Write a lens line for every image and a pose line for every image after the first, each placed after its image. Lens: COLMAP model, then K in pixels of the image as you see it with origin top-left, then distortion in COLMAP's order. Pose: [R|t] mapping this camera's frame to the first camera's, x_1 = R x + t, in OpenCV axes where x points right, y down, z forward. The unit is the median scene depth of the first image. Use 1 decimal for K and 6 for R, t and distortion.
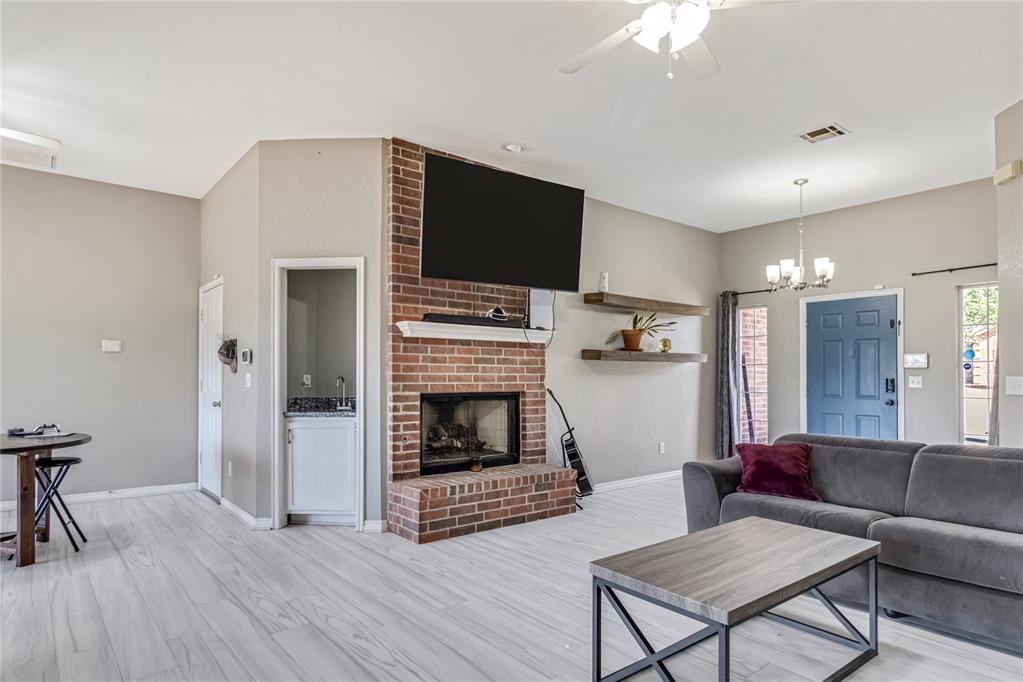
lens RADIAL K [[589.7, 0, 523.3], [0, 589.7, 376.7], [0, 0, 1]] dist [0.017555, -0.000141]
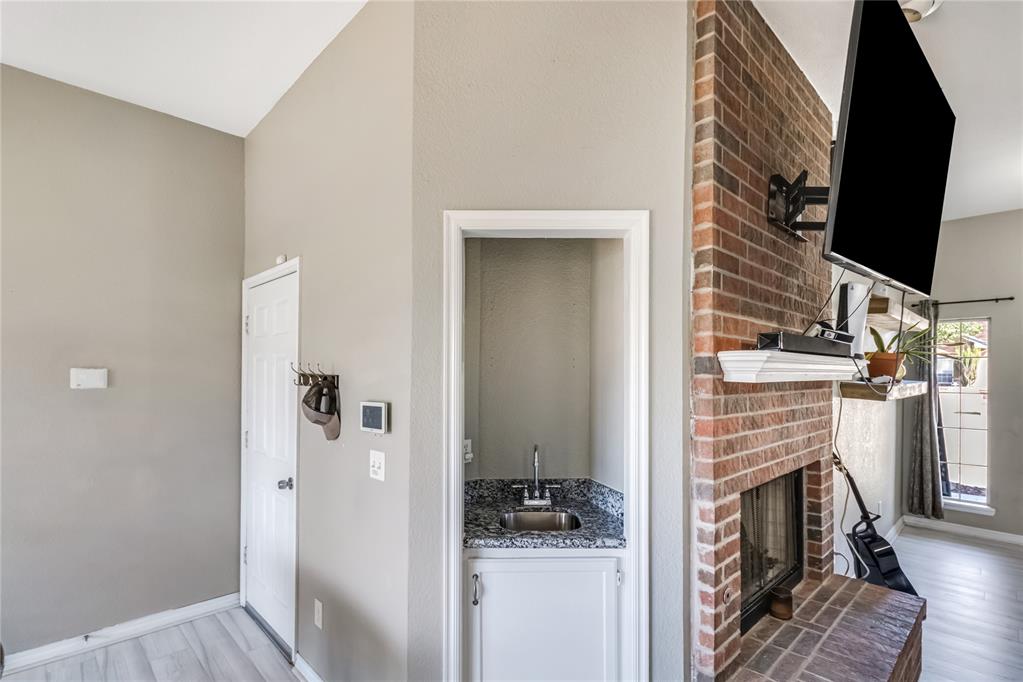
lens RADIAL K [[490.4, 0, 517.2], [0, 490.4, 372.8], [0, 0, 1]] dist [0.002159, 0.000614]
pose [[0.996301, 0.003951, 0.085838, -0.342844], [-0.004365, 0.999980, 0.004640, -0.064353], [-0.085818, -0.004997, 0.996298, 0.523835]]
